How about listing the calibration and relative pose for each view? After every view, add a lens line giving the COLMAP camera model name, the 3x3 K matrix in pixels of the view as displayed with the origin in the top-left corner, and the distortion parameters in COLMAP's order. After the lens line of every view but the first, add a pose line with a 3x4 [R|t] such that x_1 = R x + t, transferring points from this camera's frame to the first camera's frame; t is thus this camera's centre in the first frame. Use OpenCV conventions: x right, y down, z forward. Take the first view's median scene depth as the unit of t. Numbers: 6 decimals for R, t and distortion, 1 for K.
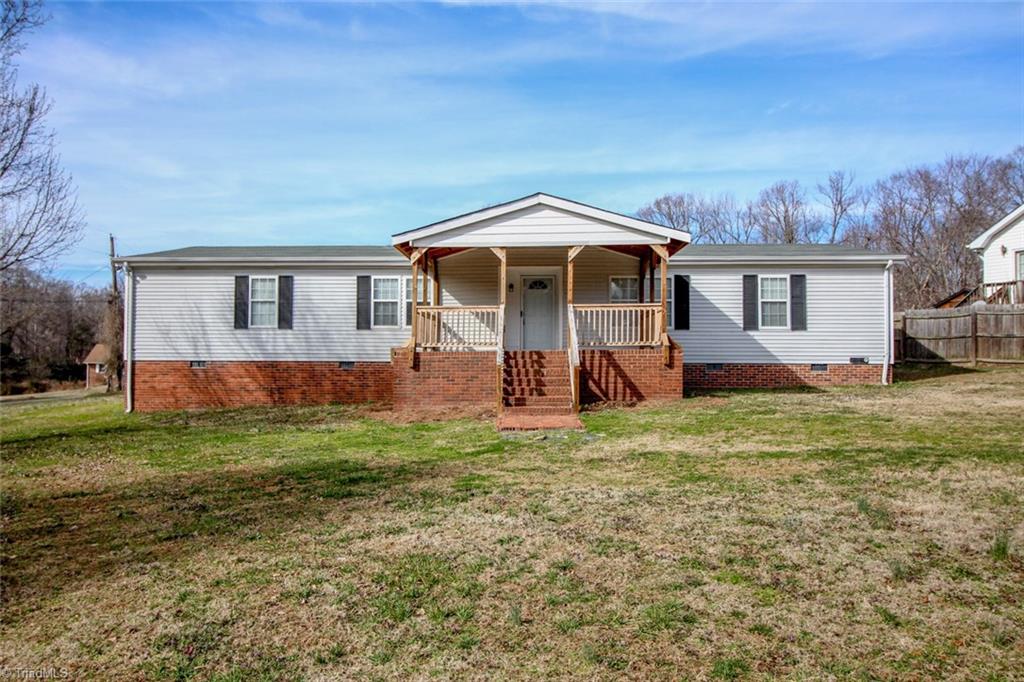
lens RADIAL K [[772.4, 0, 512.0], [0, 772.4, 341.0], [0, 0, 1]] dist [0.011812, 0.002284]
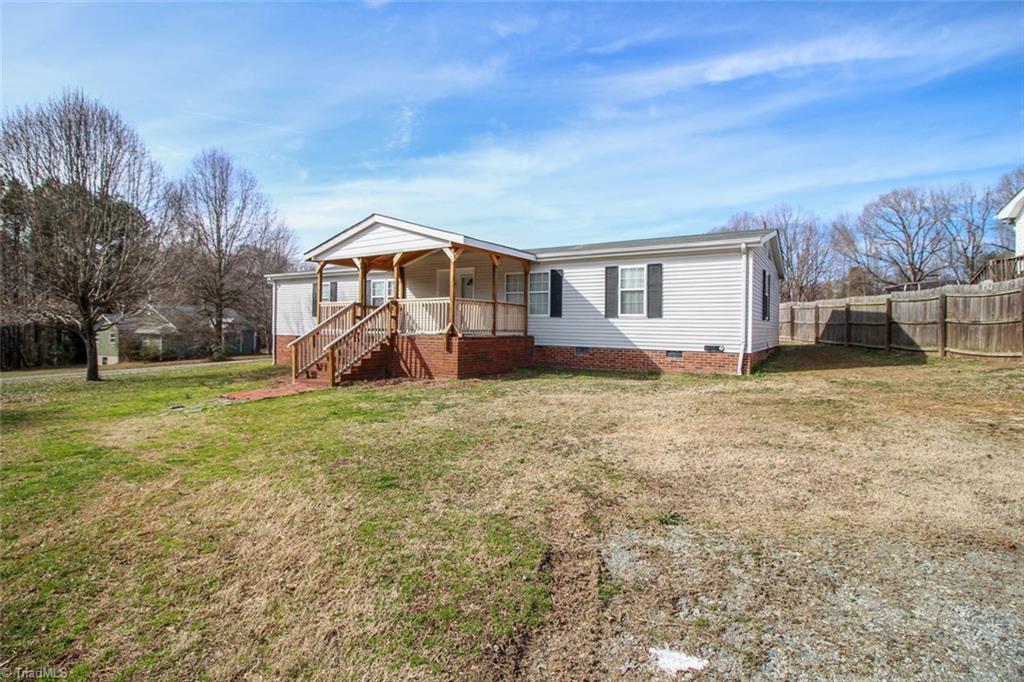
lens RADIAL K [[490.6, 0, 508.9], [0, 490.6, 312.0], [0, 0, 1]] dist [-0.001418, -0.000300]
pose [[0.860836, -0.005368, -0.508855, 0.535135], [0.002060, 0.999973, -0.007064, -0.016998], [0.508879, 0.005033, 0.860823, 0.333384]]
